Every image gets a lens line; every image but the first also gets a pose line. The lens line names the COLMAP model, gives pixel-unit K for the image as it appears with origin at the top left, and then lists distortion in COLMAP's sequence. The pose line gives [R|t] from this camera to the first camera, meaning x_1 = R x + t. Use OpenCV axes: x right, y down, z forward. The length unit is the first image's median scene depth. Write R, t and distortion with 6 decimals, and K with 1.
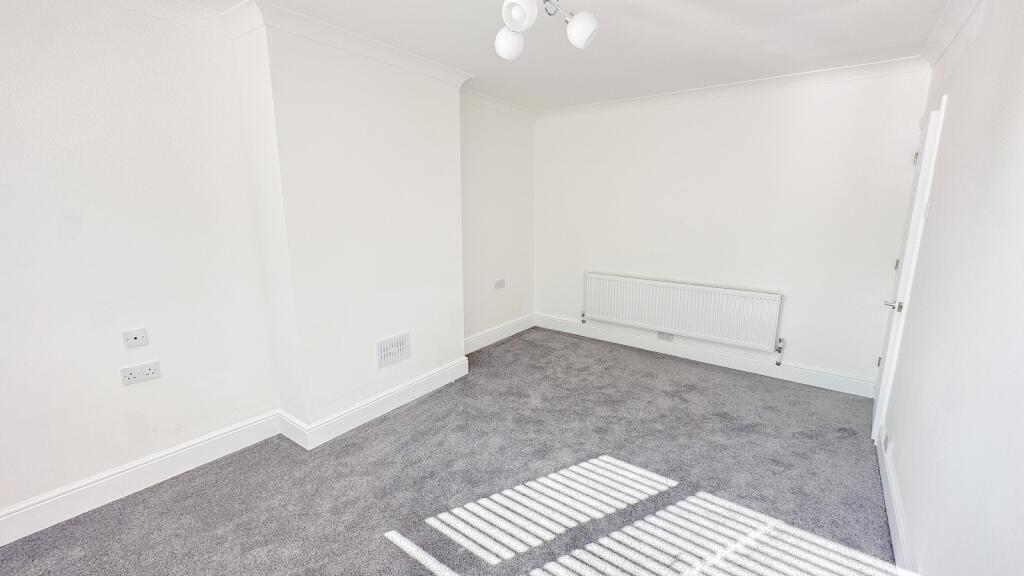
lens RADIAL K [[422.6, 0, 514.0], [0, 422.6, 289.7], [0, 0, 1]] dist [-0.004477, 0.000278]
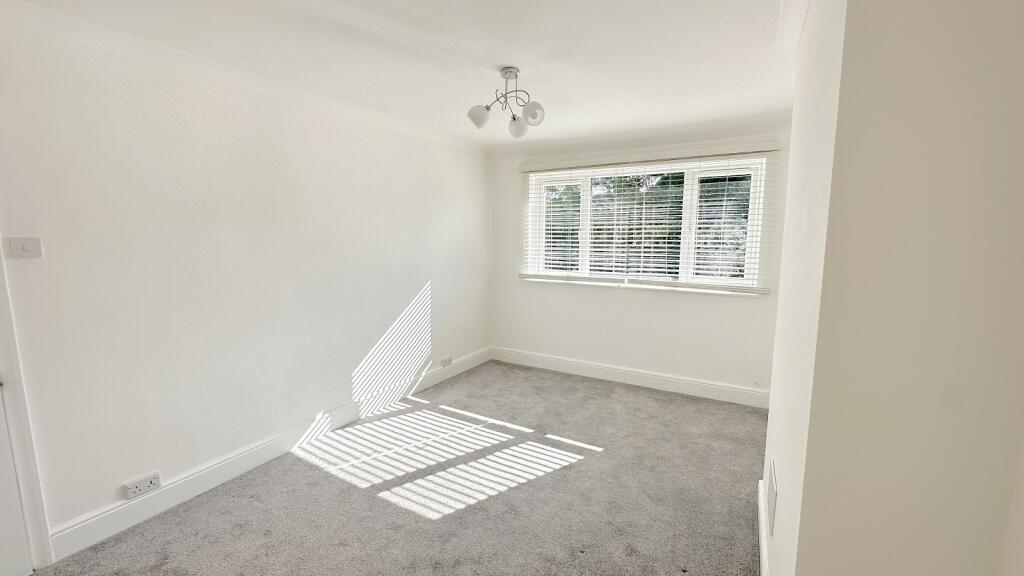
lens RADIAL K [[422.6, 0, 514.0], [0, 422.6, 290.7], [0, 0, 1]] dist [-0.004477, 0.000278]
pose [[-0.992892, 0.017230, -0.117768, 0.160452], [-0.022858, 0.943442, 0.330747, -0.394346], [0.116806, 0.331088, -0.936342, 1.866122]]
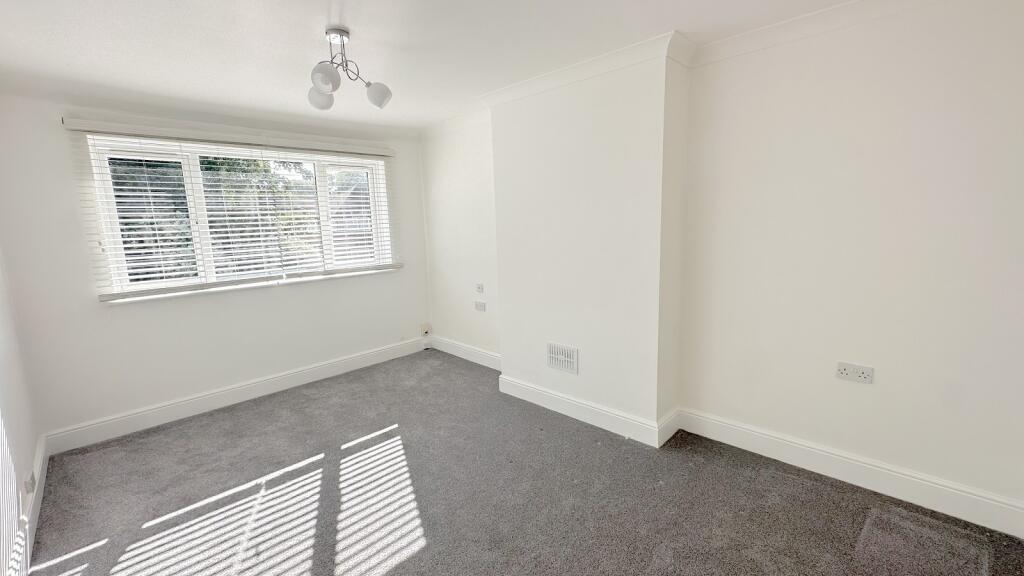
lens RADIAL K [[422.6, 0, 513.0], [0, 422.6, 287.2], [0, 0, 1]] dist [-0.004477, 0.000278]
pose [[-0.127503, 0.165057, -0.978008, 0.973055], [-0.171742, 0.967487, 0.185671, -0.268195], [0.976856, 0.191639, -0.095010, 1.261352]]
